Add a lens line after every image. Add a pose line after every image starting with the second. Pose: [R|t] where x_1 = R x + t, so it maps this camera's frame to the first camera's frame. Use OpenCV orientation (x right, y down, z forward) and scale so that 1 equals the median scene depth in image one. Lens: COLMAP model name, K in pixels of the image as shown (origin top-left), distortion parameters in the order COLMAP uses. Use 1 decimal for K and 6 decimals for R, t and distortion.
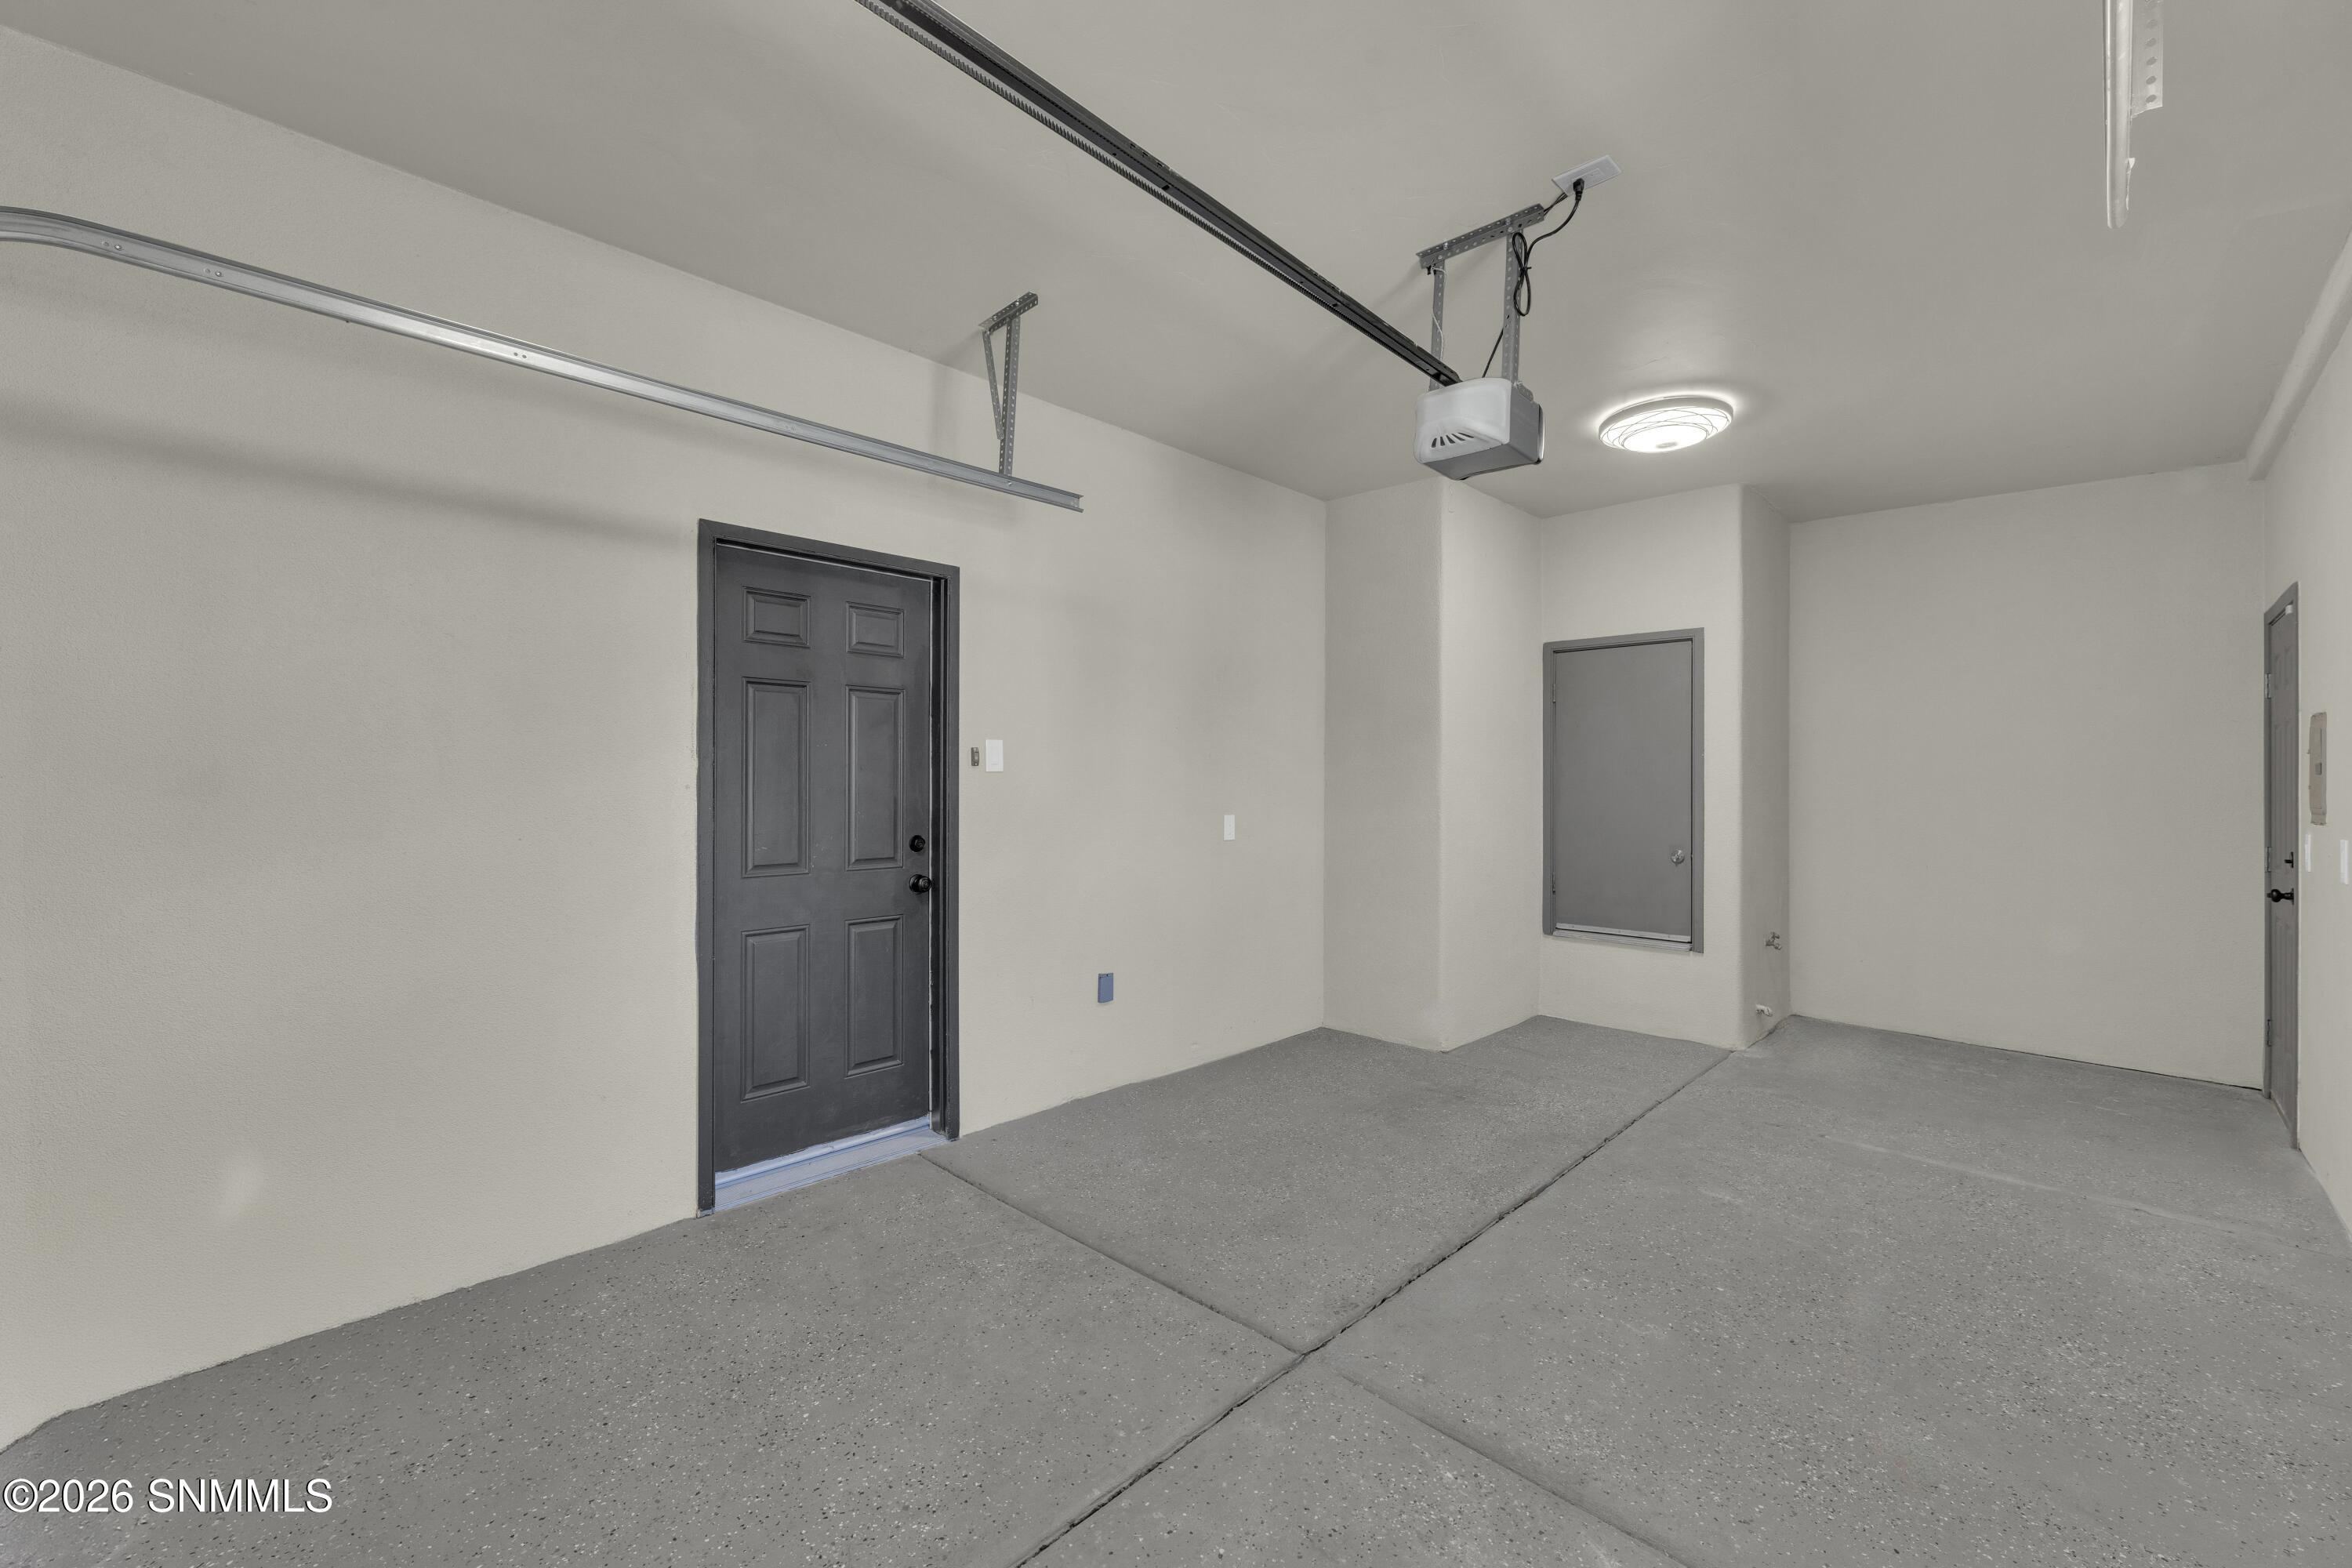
lens RADIAL K [[989.7, 0, 1163.6], [0, 989.7, 785.1], [0, 0, 1]] dist [0.000469, -0.001245]
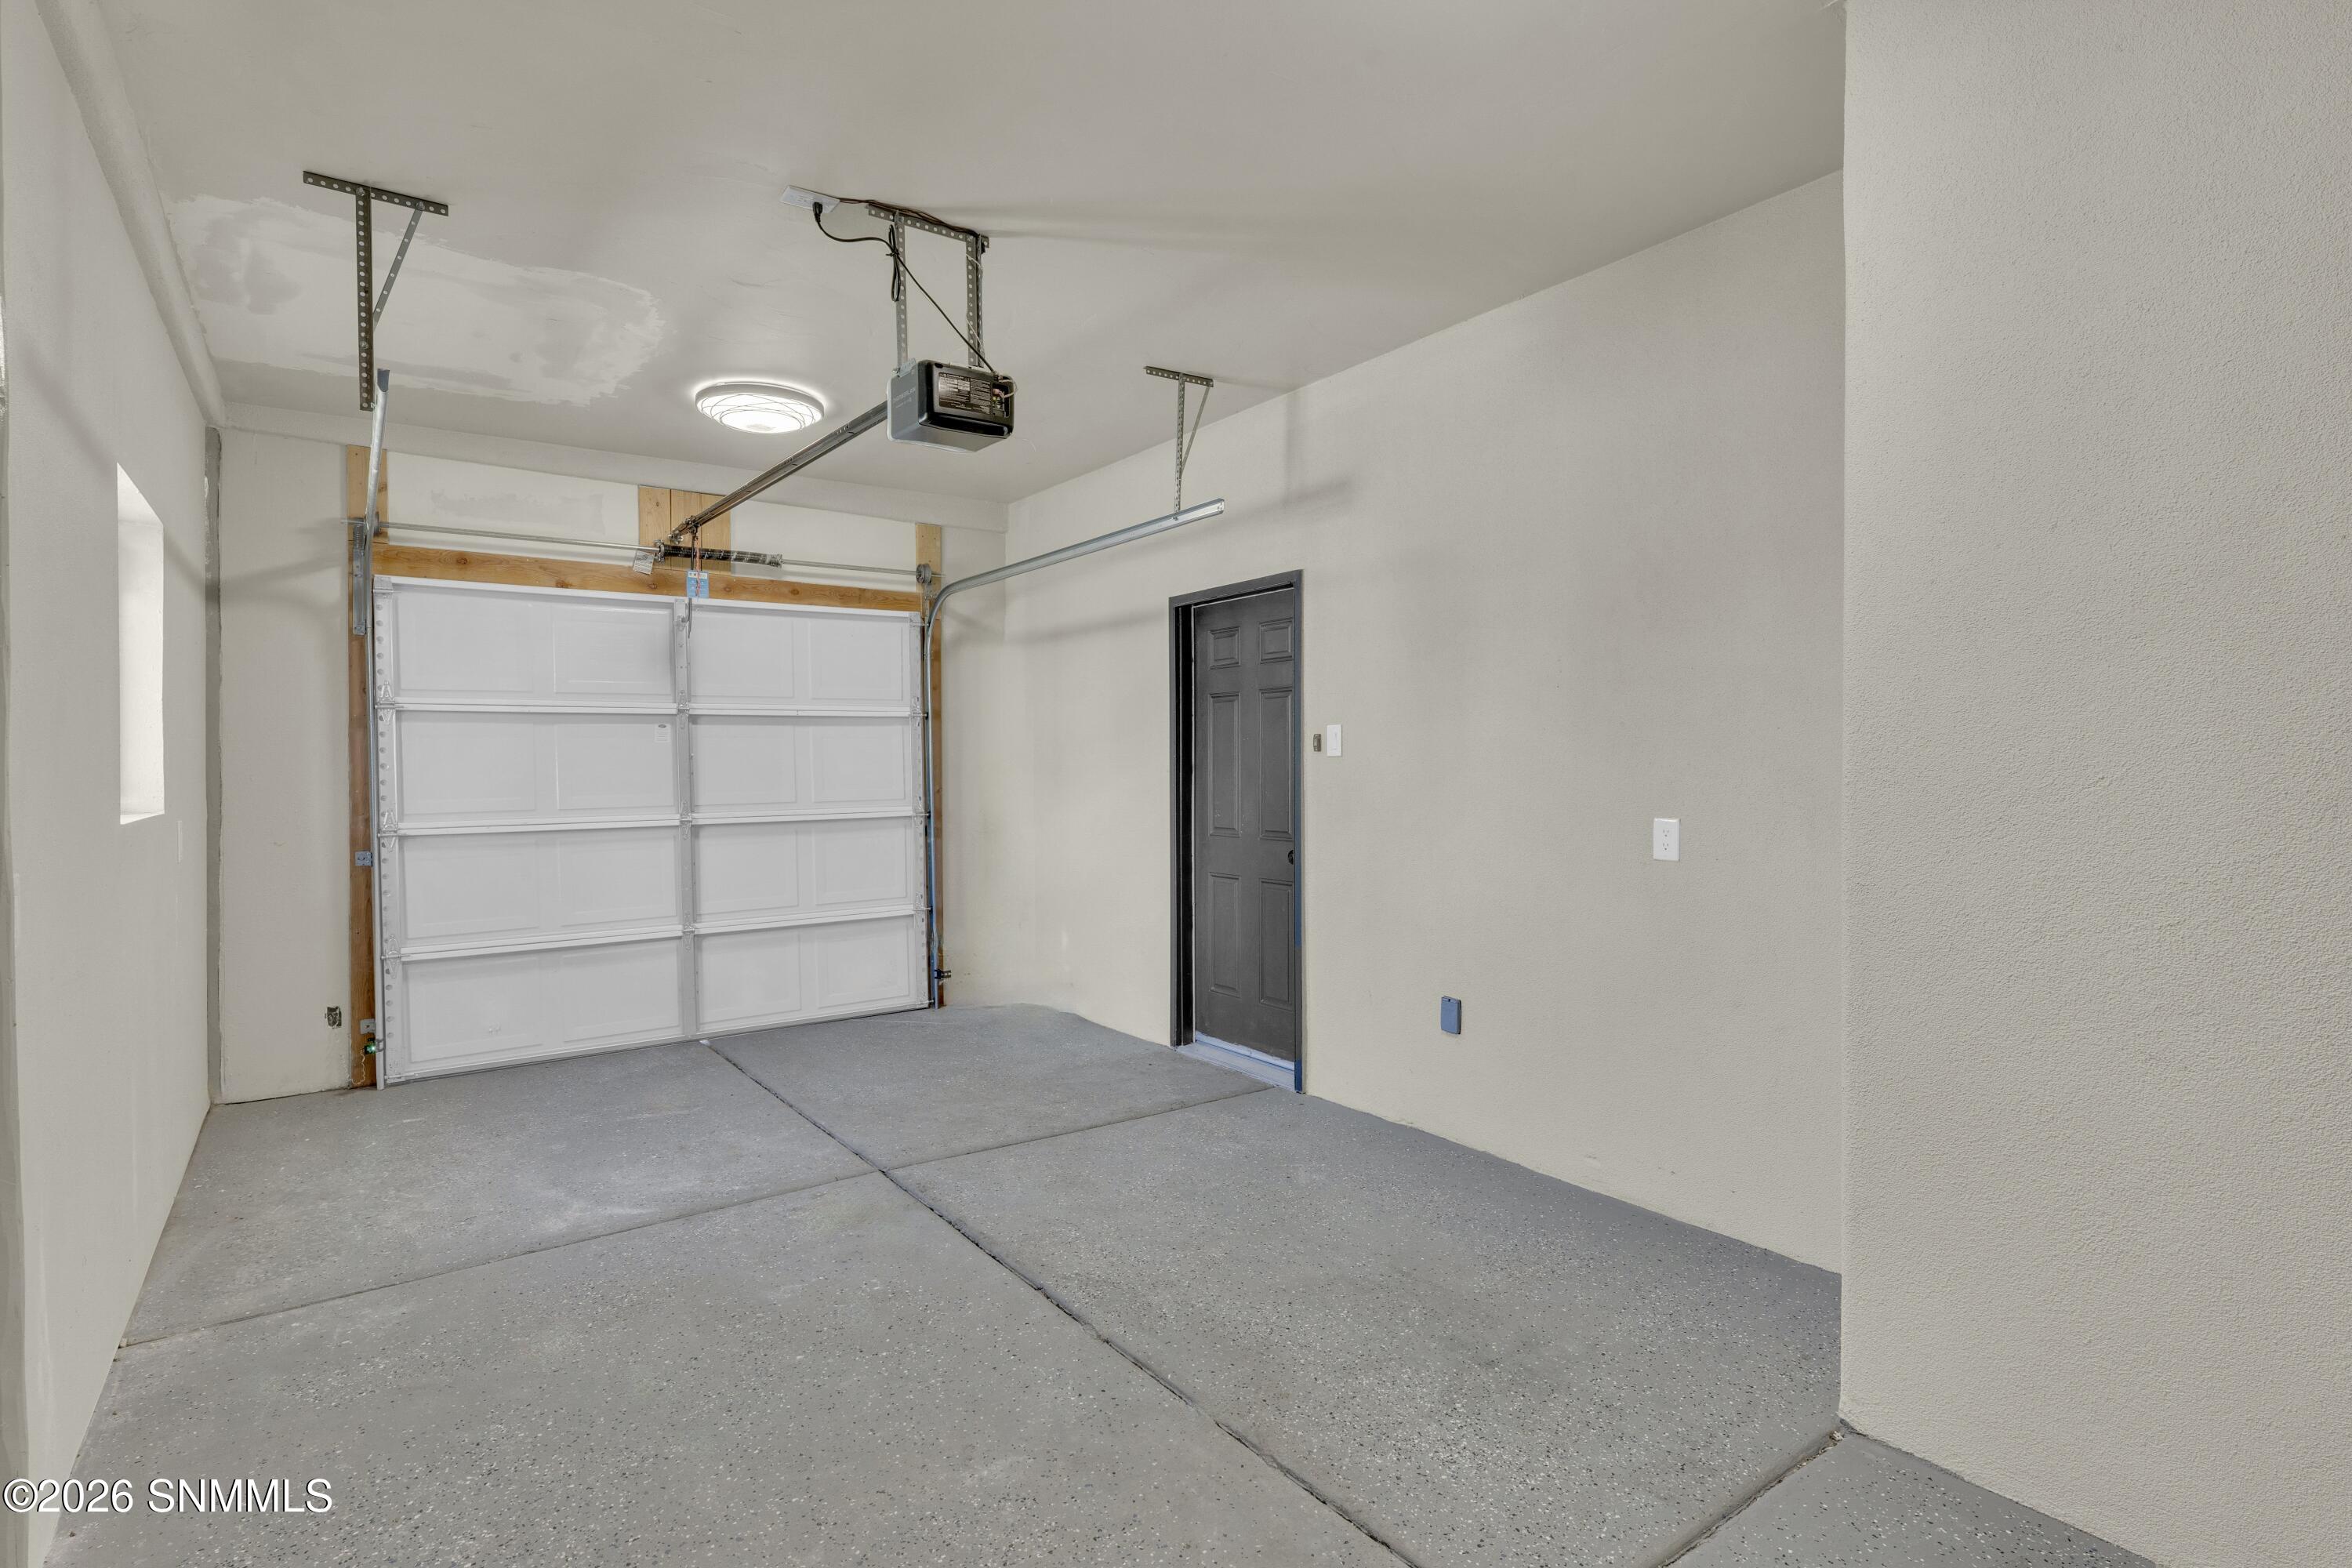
lens RADIAL K [[1200.6, 0, 1169.4], [0, 1200.6, 779.5], [0, 0, 1]] dist [-0.000403, -0.000483]
pose [[-0.205851, 0.005058, -0.978570, 1.174142], [-0.000605, 0.999986, 0.005296, 0.004318], [0.978583, 0.001682, -0.205845, 1.187005]]
